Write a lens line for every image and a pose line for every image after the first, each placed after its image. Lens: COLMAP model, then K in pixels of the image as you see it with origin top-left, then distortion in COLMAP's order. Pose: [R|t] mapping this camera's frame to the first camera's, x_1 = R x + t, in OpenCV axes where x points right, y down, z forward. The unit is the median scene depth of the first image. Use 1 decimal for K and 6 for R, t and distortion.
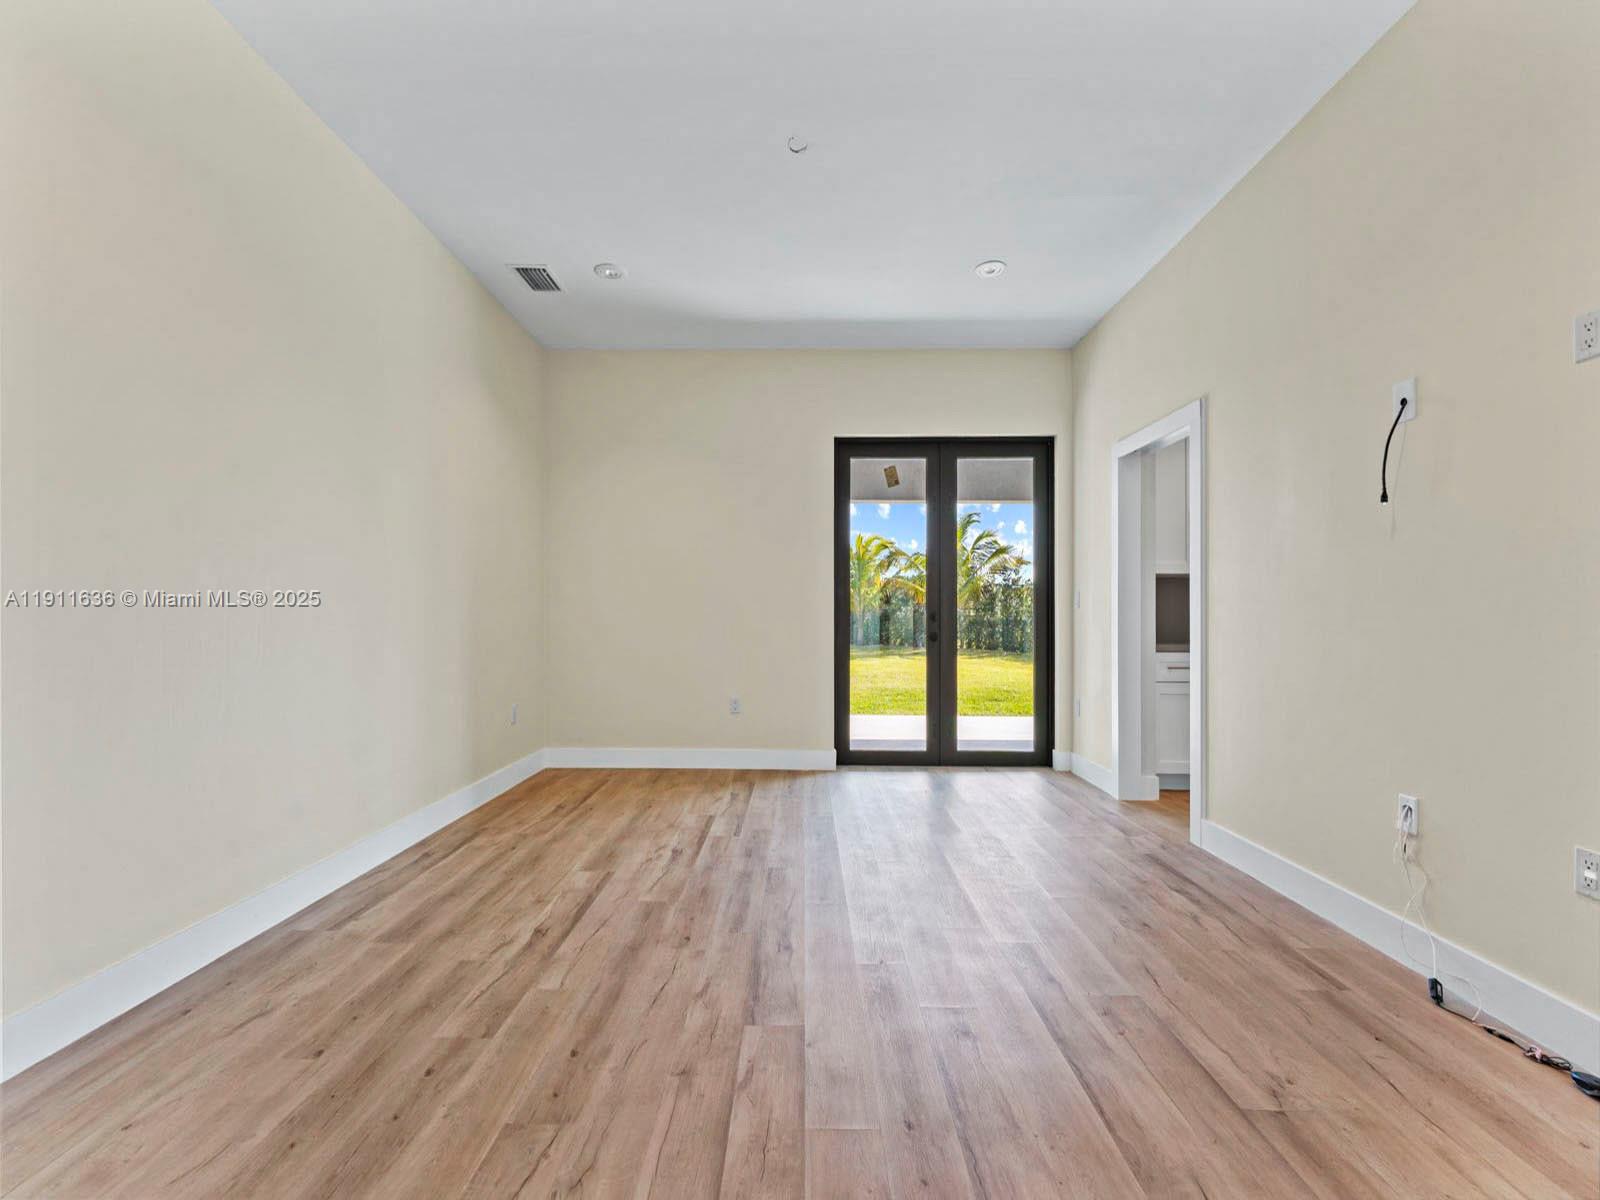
lens RADIAL K [[646.7, 0, 791.7], [0, 646.7, 614.8], [0, 0, 1]] dist [0.000158, -0.000808]
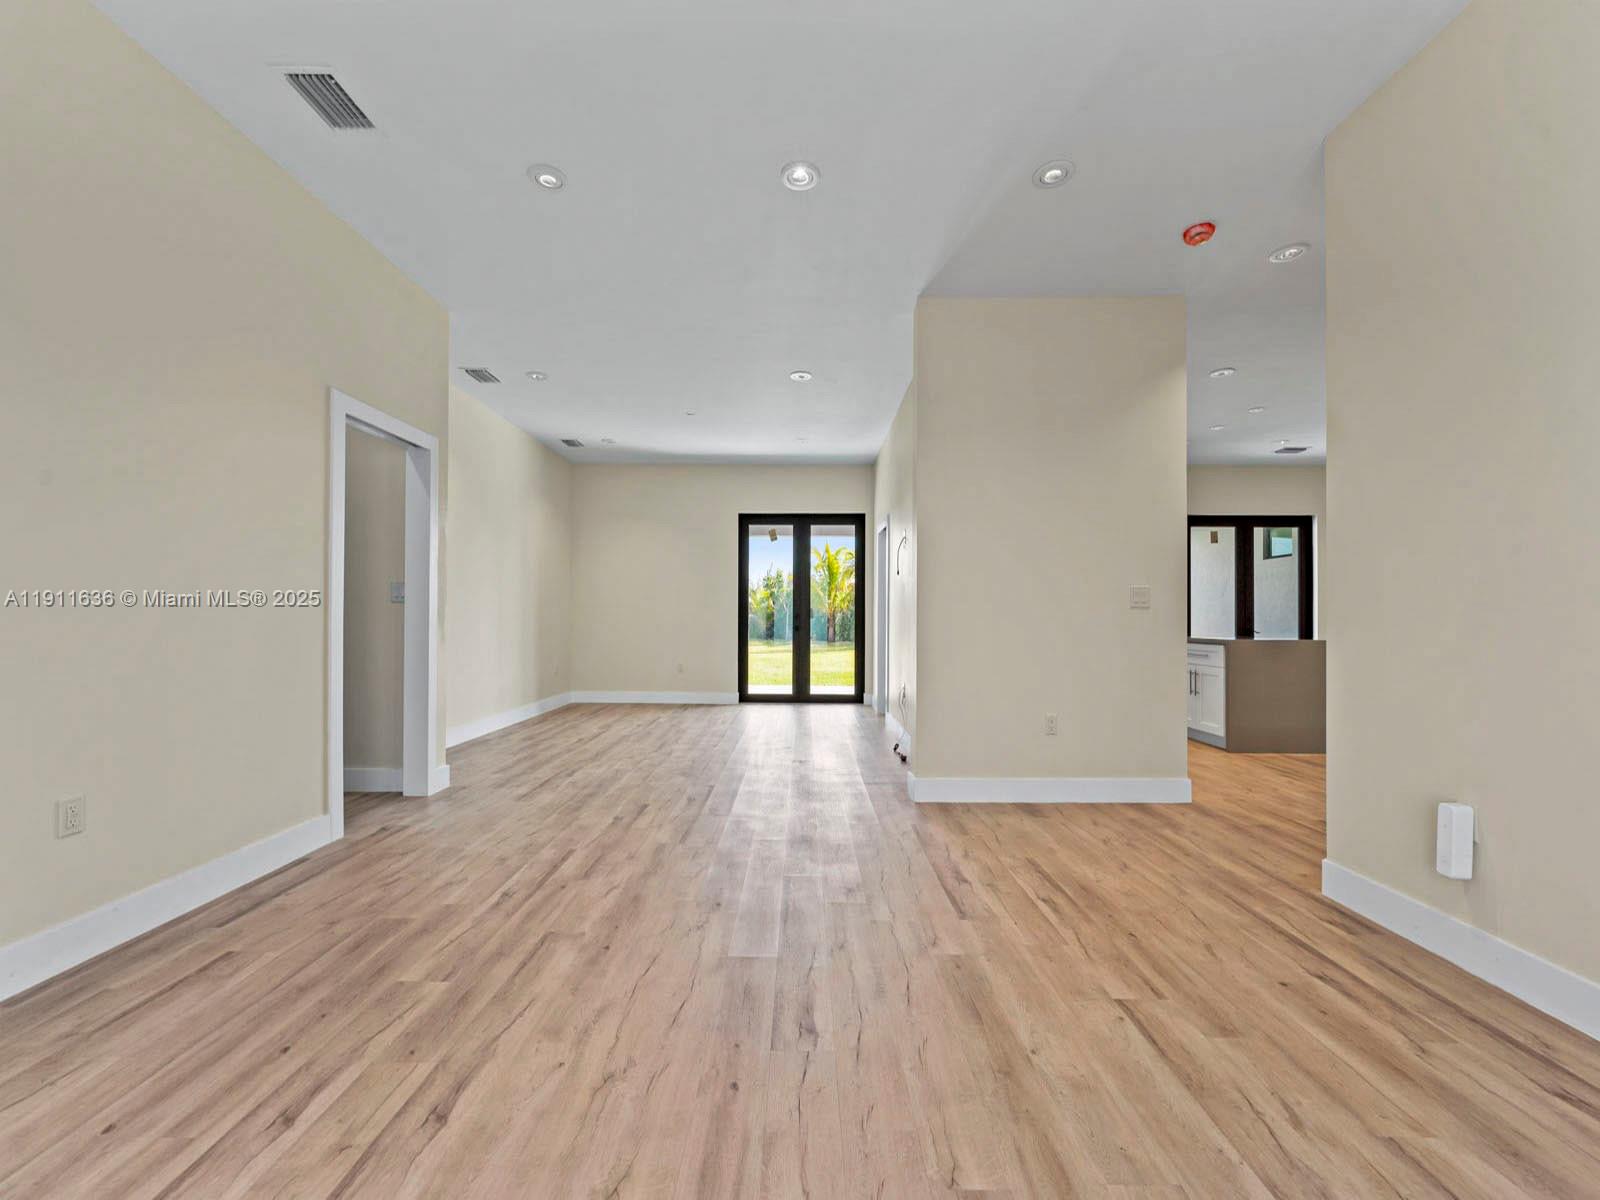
lens RADIAL K [[646.7, 0, 794.0], [0, 646.7, 612.2], [0, 0, 1]] dist [0.000158, -0.000808]
pose [[0.999995, 0.000677, 0.003149, 0.217817], [-0.000664, 0.999991, -0.004181, -0.003582], [-0.003152, 0.004179, 0.999986, -0.765253]]
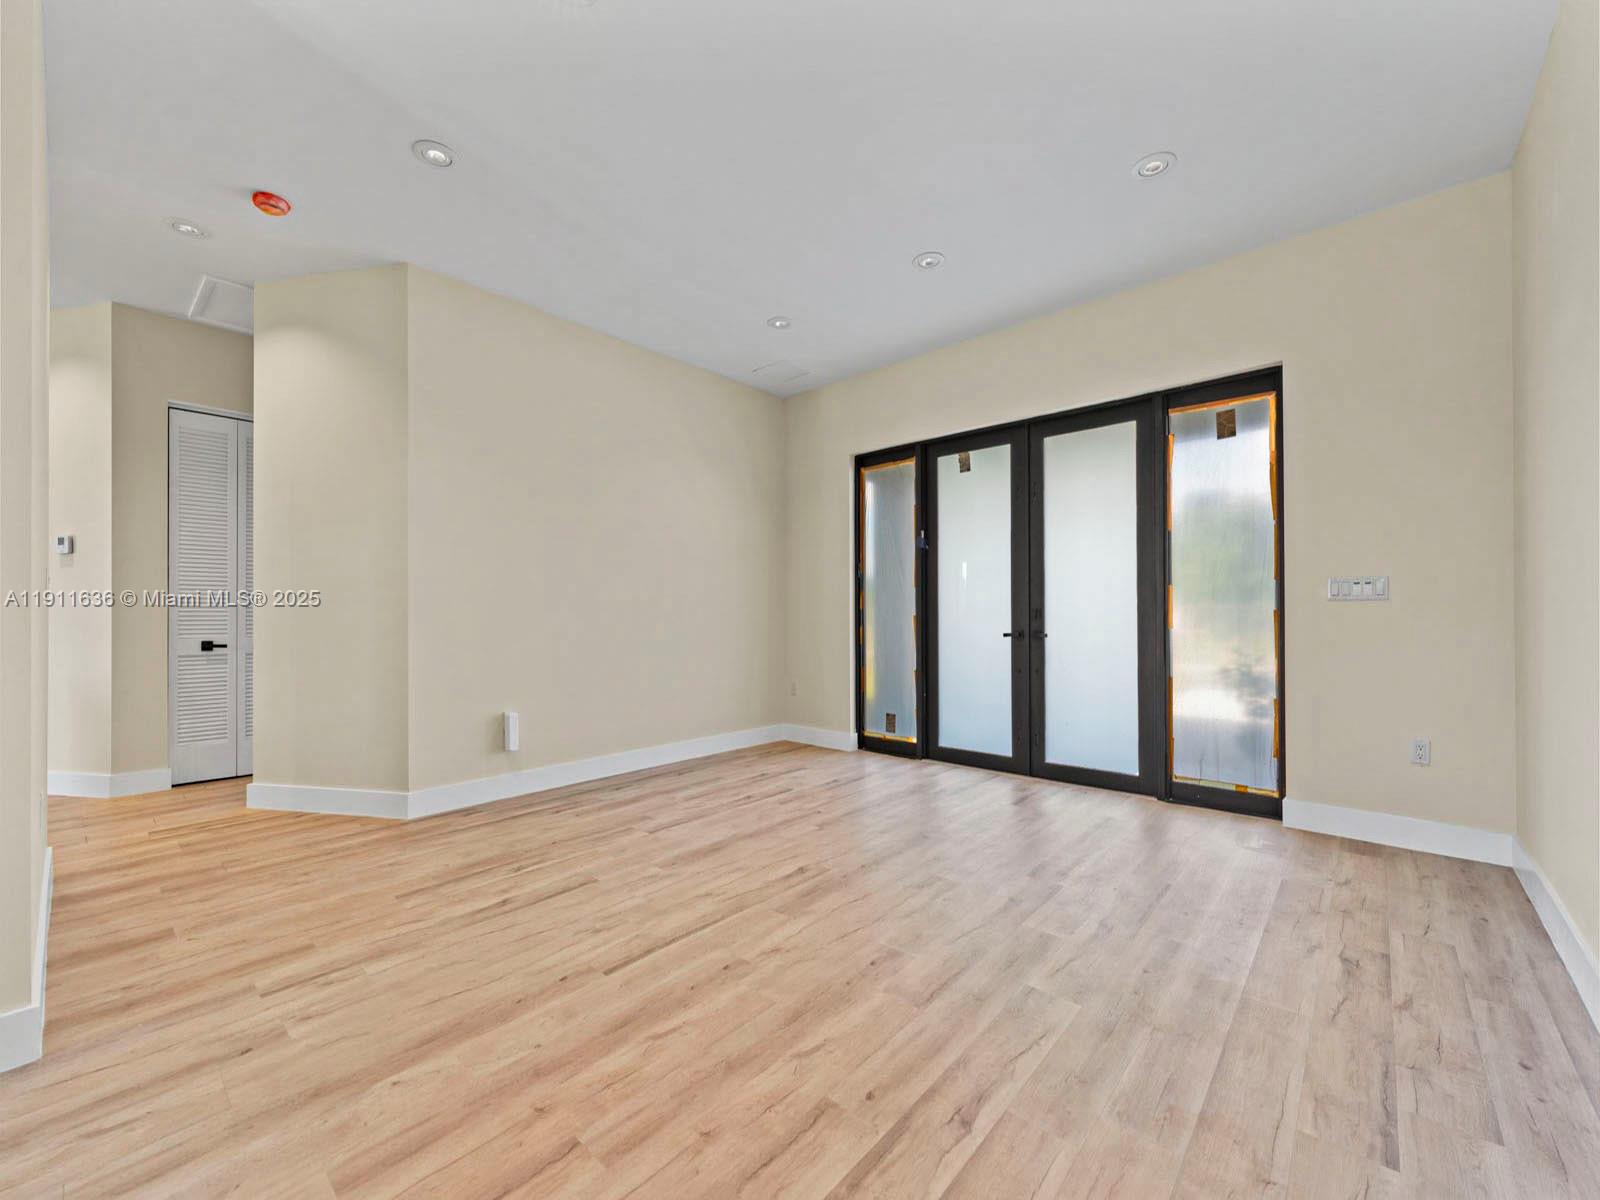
lens RADIAL K [[646.7, 0, 794.5], [0, 646.7, 610.4], [0, 0, 1]] dist [0.000158, -0.000808]
pose [[-0.755099, 0.003113, 0.655603, -0.167835], [-0.002013, 0.999973, -0.007066, -0.003716], [-0.655608, -0.006656, -0.755072, 0.076817]]
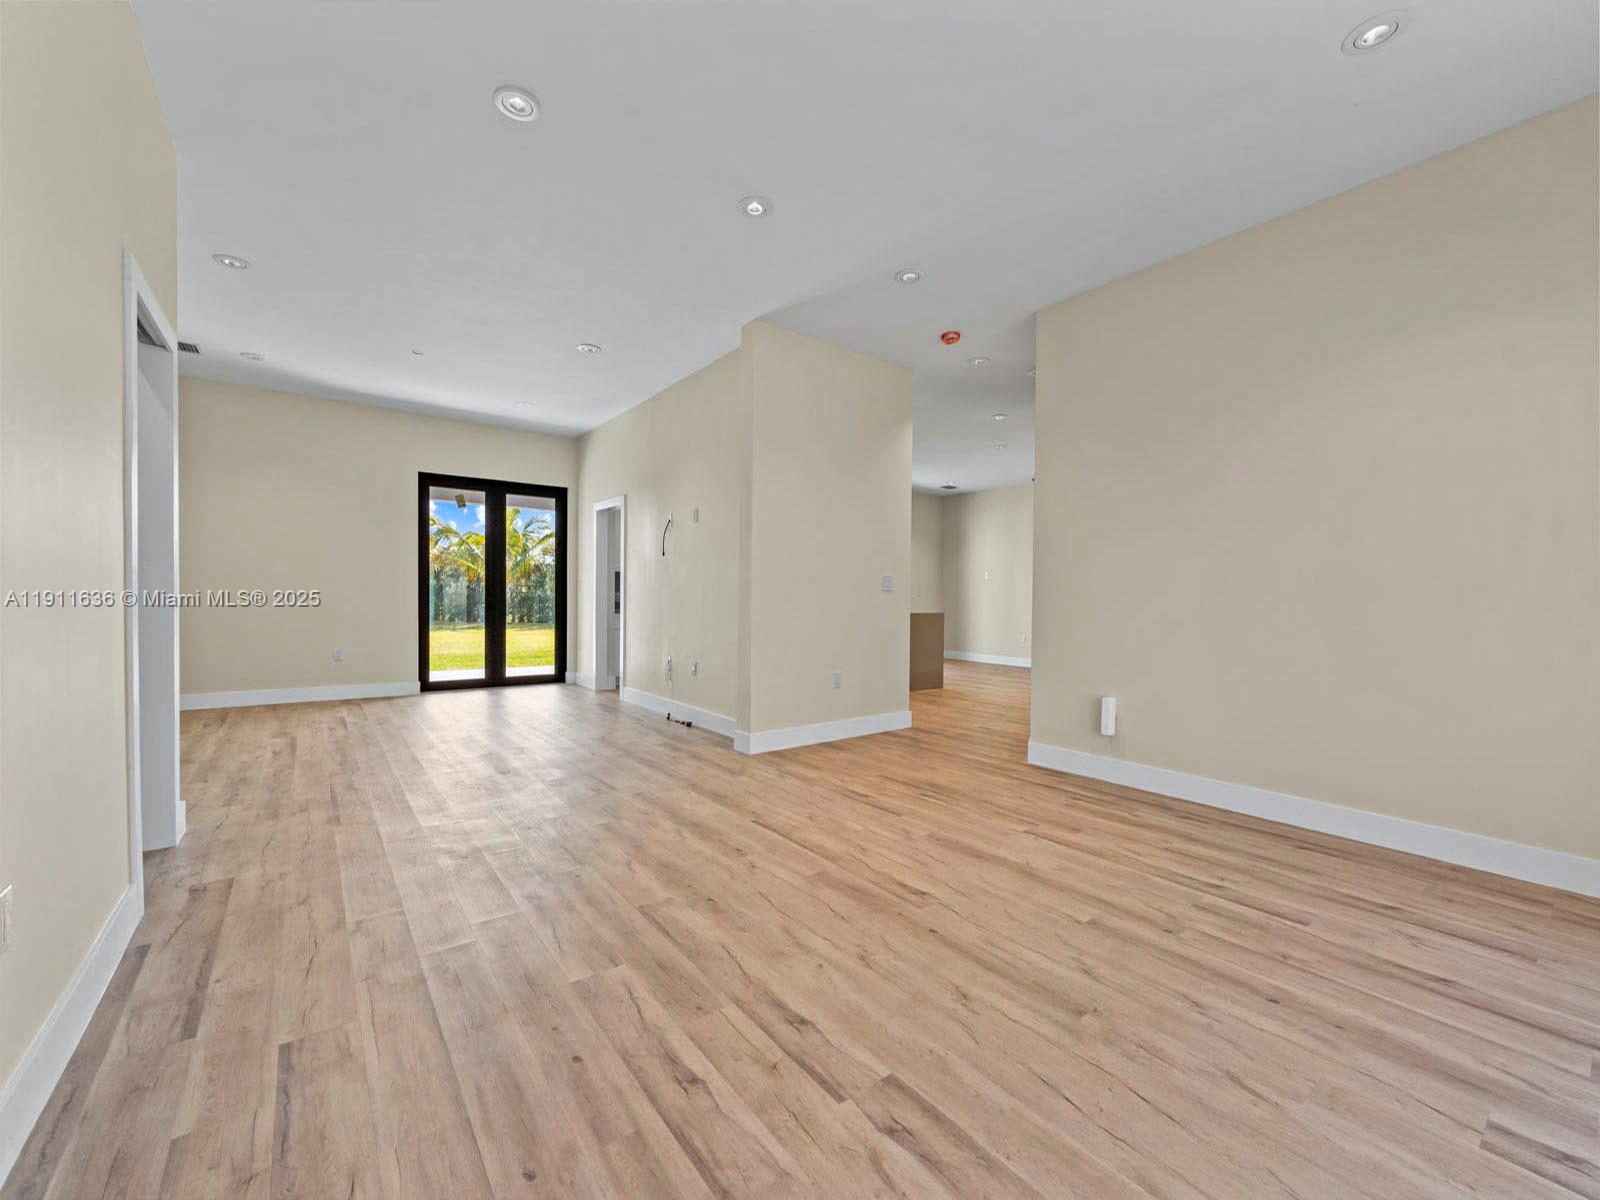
lens RADIAL K [[646.7, 0, 794.8], [0, 646.7, 606.0], [0, 0, 1]] dist [0.000158, -0.000808]
pose [[0.787211, -0.002836, 0.616677, -0.176950], [-0.011120, 0.999762, 0.018793, -0.005686], [-0.616583, -0.021652, 0.786992, -0.735363]]
